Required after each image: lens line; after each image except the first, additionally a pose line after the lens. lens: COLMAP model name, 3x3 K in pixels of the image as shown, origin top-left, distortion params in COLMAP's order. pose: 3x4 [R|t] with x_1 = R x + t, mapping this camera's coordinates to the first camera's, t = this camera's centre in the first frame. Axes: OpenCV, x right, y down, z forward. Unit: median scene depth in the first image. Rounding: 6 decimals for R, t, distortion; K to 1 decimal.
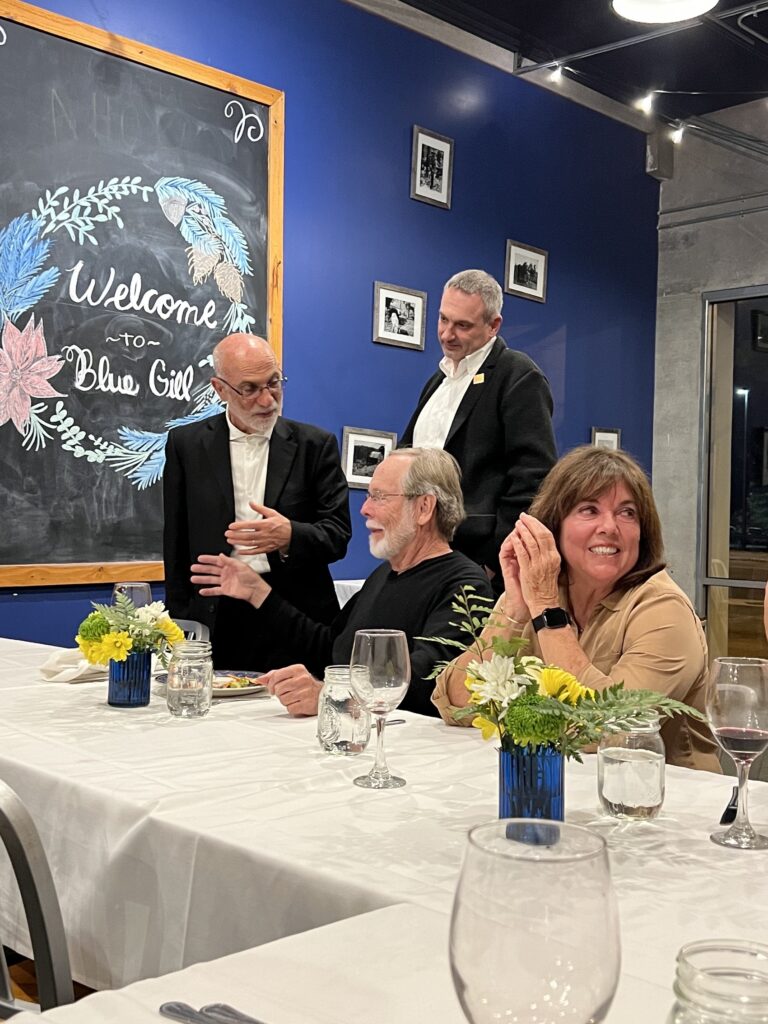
lens RADIAL K [[1194.3, 0, 392.1], [0, 1194.3, 508.4], [0, 0, 1]] dist [0.045001, 0.000000]
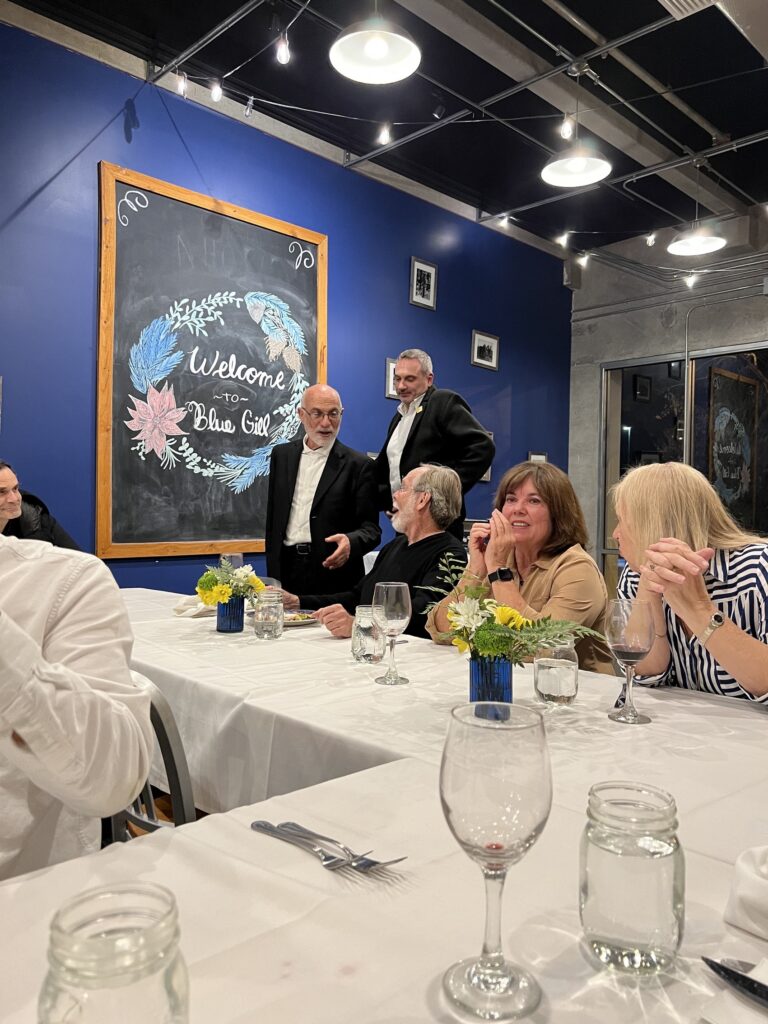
lens RADIAL K [[771.3, 0, 381.1], [0, 771.3, 513.1], [0, 0, 1]] dist [0.057952, -0.060430]
pose [[0.999730, -0.005469, -0.022572, -0.000521], [0.005682, 0.999940, 0.009382, 0.002028], [0.022520, -0.009508, 0.999701, 0.003228]]
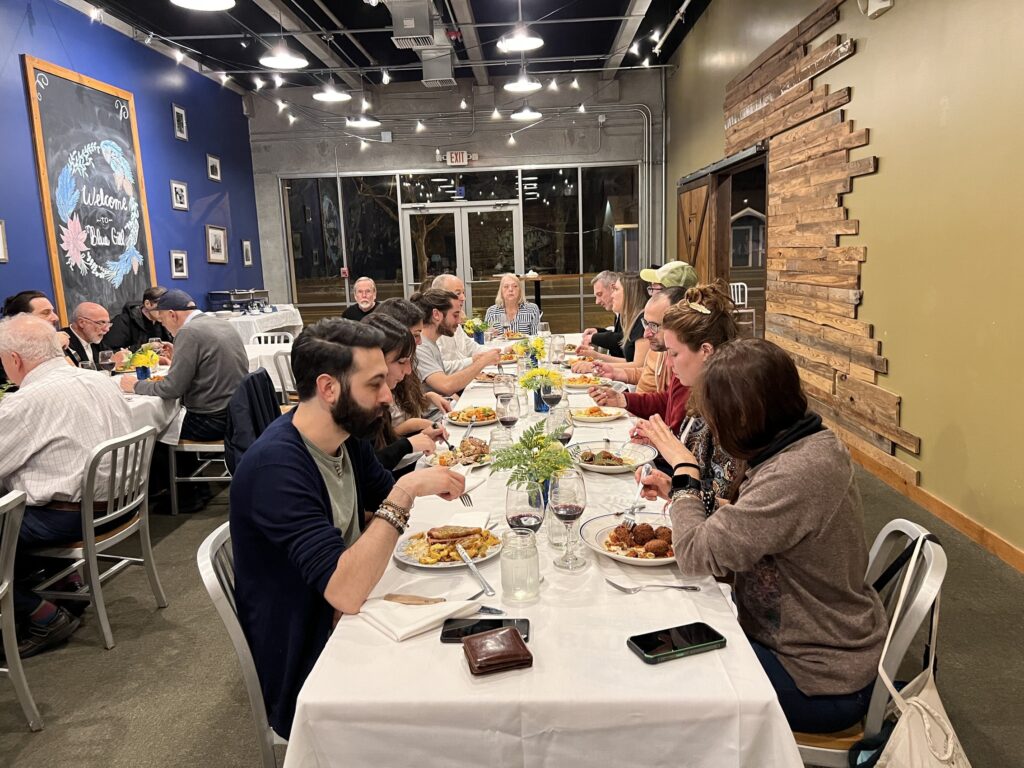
lens RADIAL K [[771.3, 0, 508.0], [0, 771.3, 382.2], [0, 0, 1]] dist [0.057952, -0.060430]
pose [[0.733949, -0.165793, 0.658658, -1.539851], [0.052129, 0.980640, 0.188752, -0.187807], [-0.677201, -0.104199, 0.728383, -1.306000]]
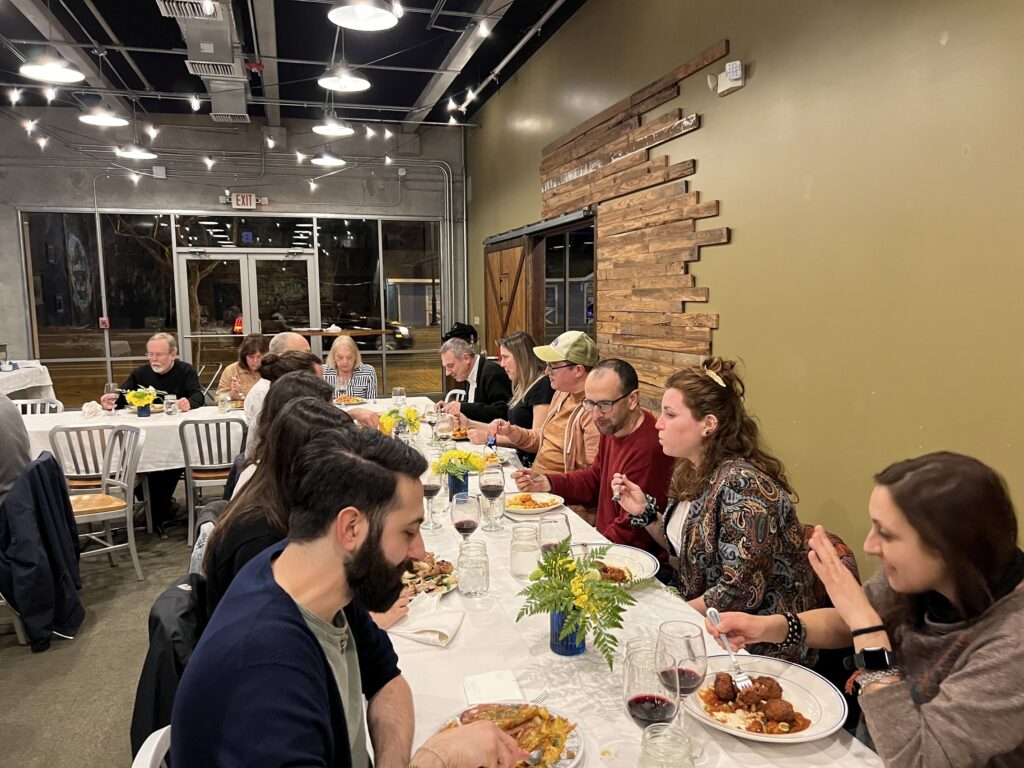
lens RADIAL K [[771.3, 0, 507.8], [0, 771.3, 391.9], [0, 0, 1]] dist [0.057952, -0.060430]
pose [[0.500523, -0.133604, 0.855352, -1.533653], [0.016303, 0.989299, 0.144986, -0.206007], [-0.865570, -0.058624, 0.497345, -0.974924]]
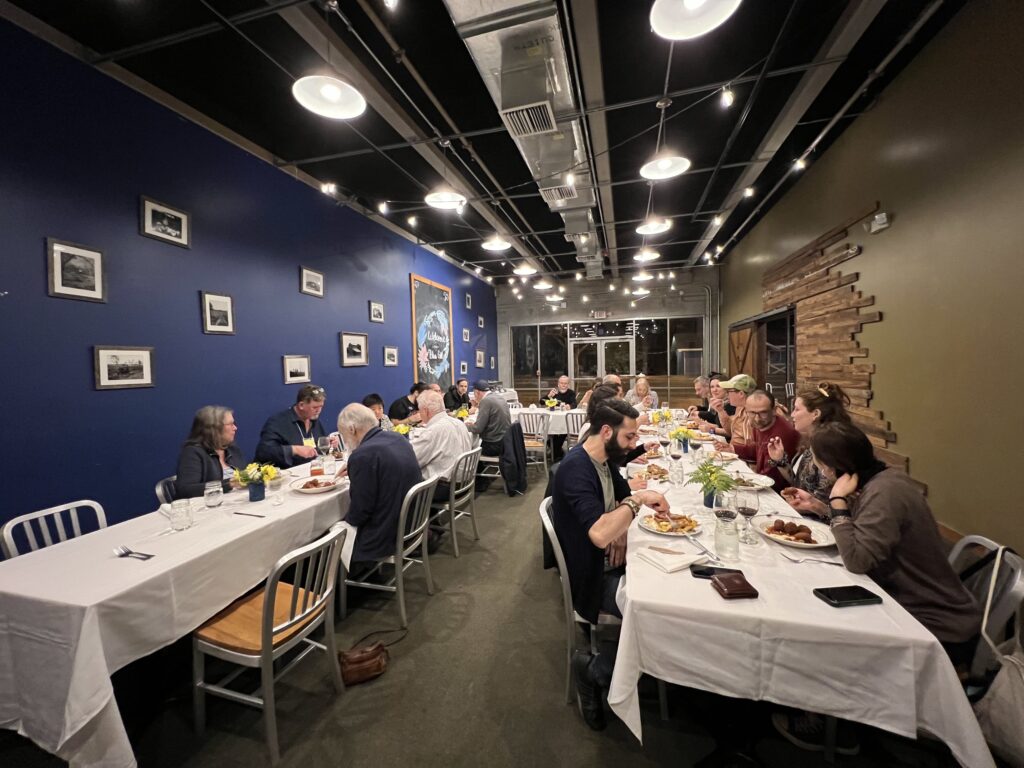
lens RADIAL K [[411.7, 0, 510.3], [0, 411.7, 383.2], [0, 0, 1]] dist [0.003859, -0.000725]
pose [[0.875986, -0.068086, 0.477506, -1.699132], [0.043913, 0.997133, 0.061620, -0.200087], [-0.480333, -0.033010, 0.876465, -1.233235]]
